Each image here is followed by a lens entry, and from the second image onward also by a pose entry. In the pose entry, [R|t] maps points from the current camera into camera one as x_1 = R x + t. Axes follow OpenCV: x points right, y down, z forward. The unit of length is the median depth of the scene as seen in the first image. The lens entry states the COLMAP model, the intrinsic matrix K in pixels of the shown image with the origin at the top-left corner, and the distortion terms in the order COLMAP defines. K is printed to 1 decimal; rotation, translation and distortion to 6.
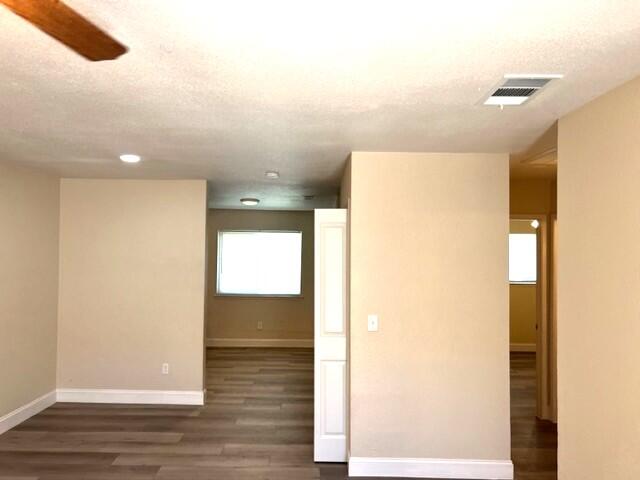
lens RADIAL K [[497.2, 0, 317.2], [0, 497.2, 246.6], [0, 0, 1]] dist [0.060223, -0.099738]
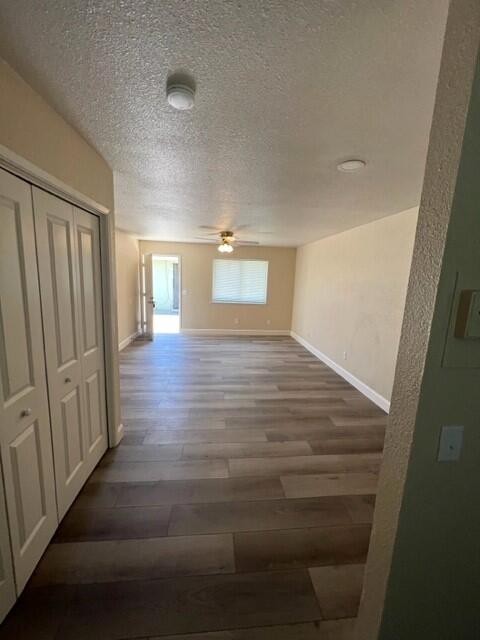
lens RADIAL K [[262.7, 0, 240.0], [0, 262.7, 320.0], [0, 0, 1]] dist [-0.000781, 0.000052]
pose [[-0.993813, -0.032607, -0.106175, -0.151189], [-0.048490, 0.987399, 0.150638, 0.030860], [0.099925, 0.154855, -0.982871, 1.541817]]
